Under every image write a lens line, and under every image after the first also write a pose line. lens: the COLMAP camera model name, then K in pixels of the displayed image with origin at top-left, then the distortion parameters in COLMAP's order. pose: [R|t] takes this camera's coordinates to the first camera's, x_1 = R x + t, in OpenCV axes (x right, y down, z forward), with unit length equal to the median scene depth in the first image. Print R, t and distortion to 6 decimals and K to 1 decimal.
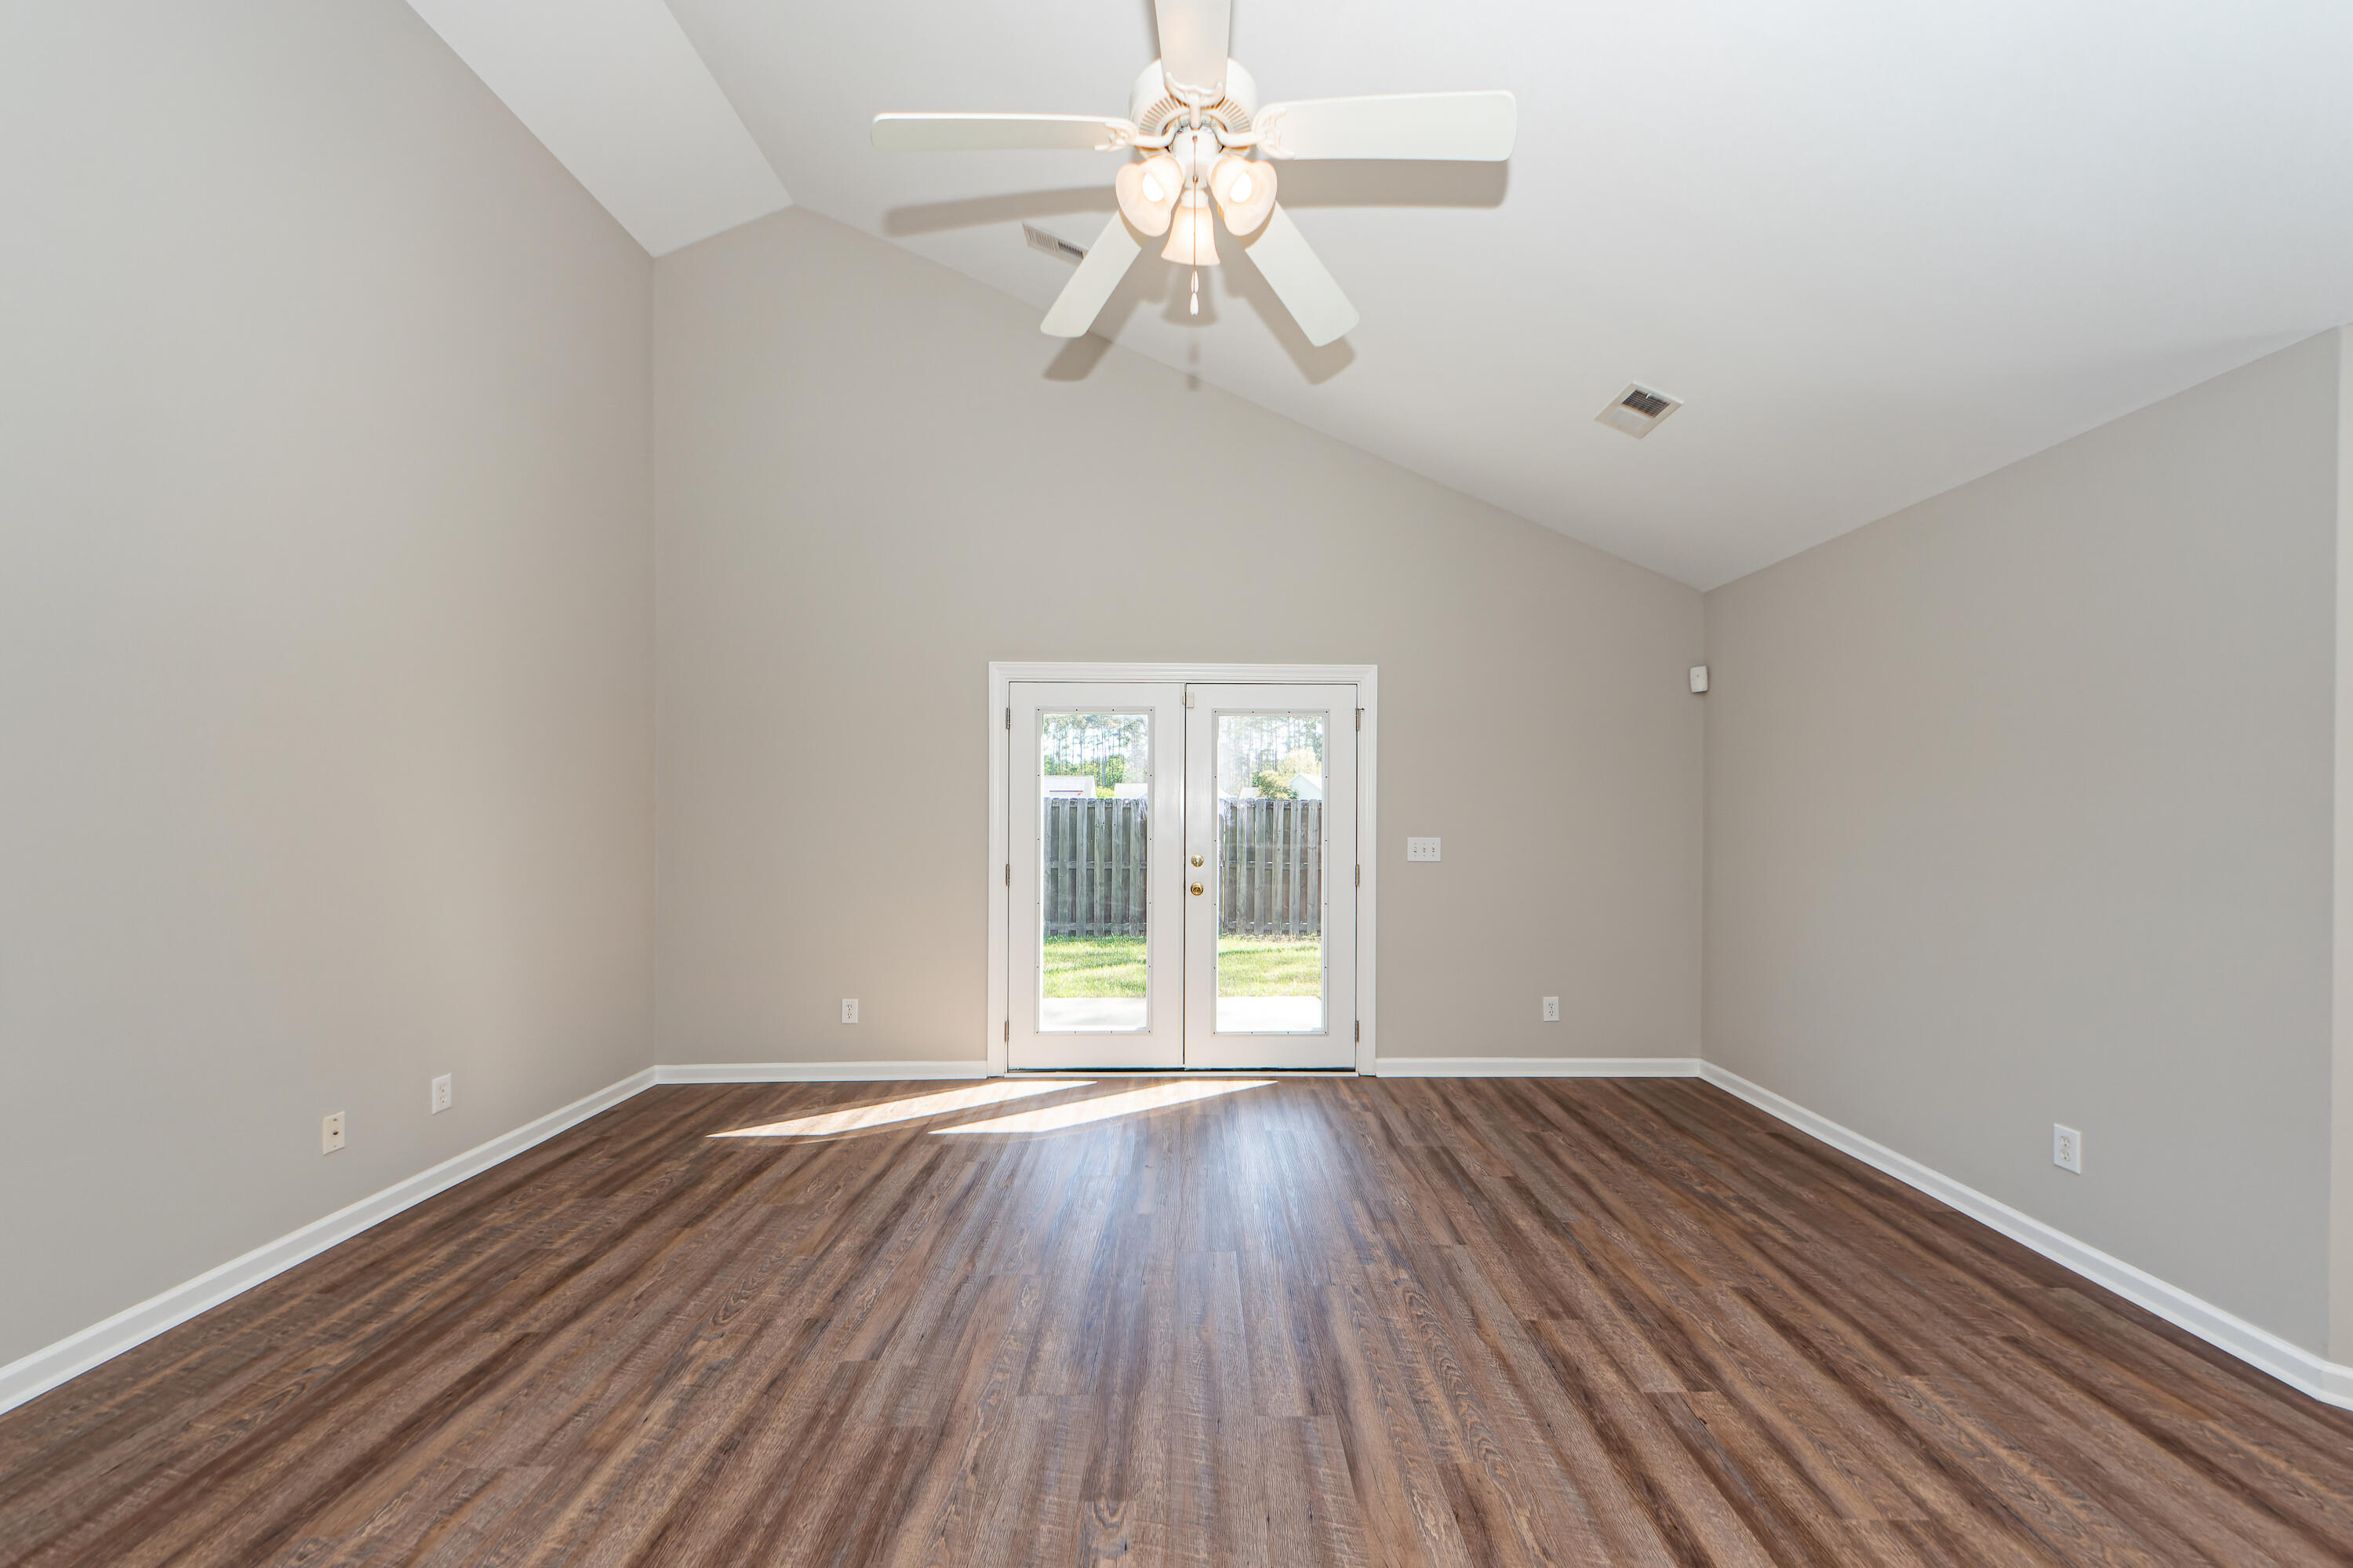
lens RADIAL K [[863.5, 0, 1169.5], [0, 863.5, 819.8], [0, 0, 1]] dist [0.014933, -0.002823]
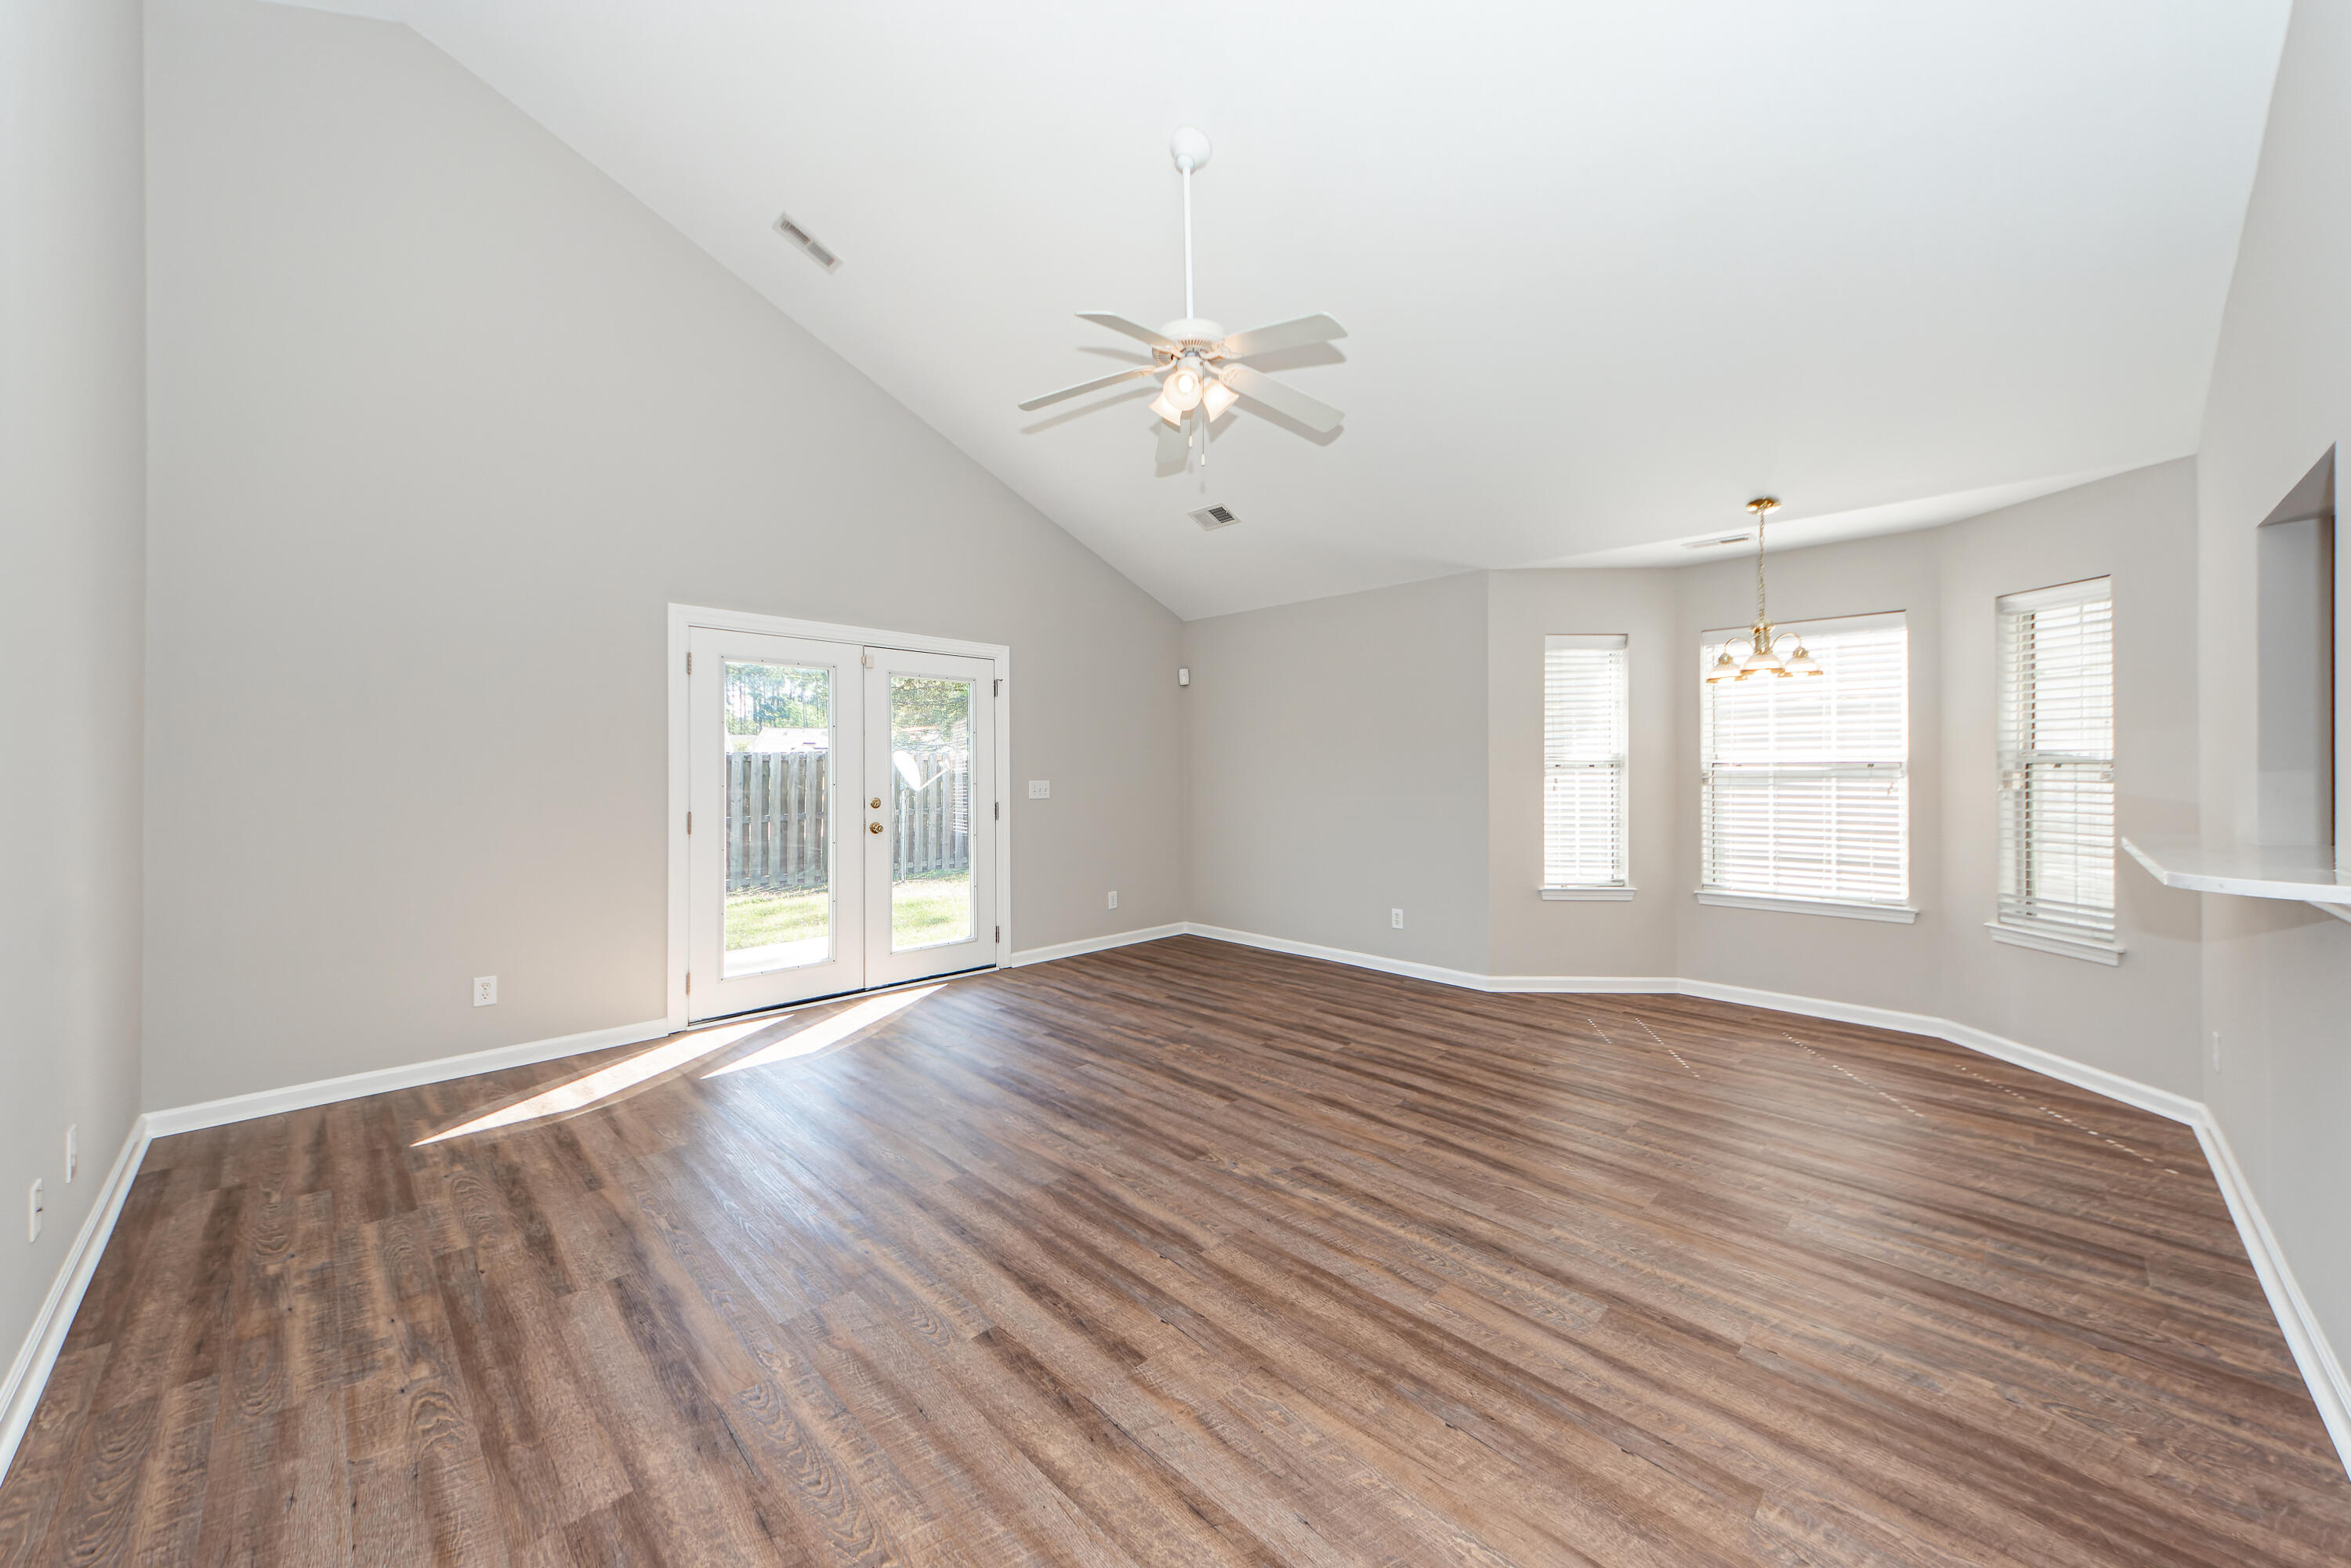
lens RADIAL K [[862.7, 0, 1120.2], [0, 862.7, 765.4], [0, 0, 1]] dist [0.014933, -0.002823]
pose [[0.737884, 0.004660, 0.674911, -0.594507], [0.005642, 0.999899, -0.013072, 0.017799], [-0.674904, 0.013453, 0.737783, -0.066426]]
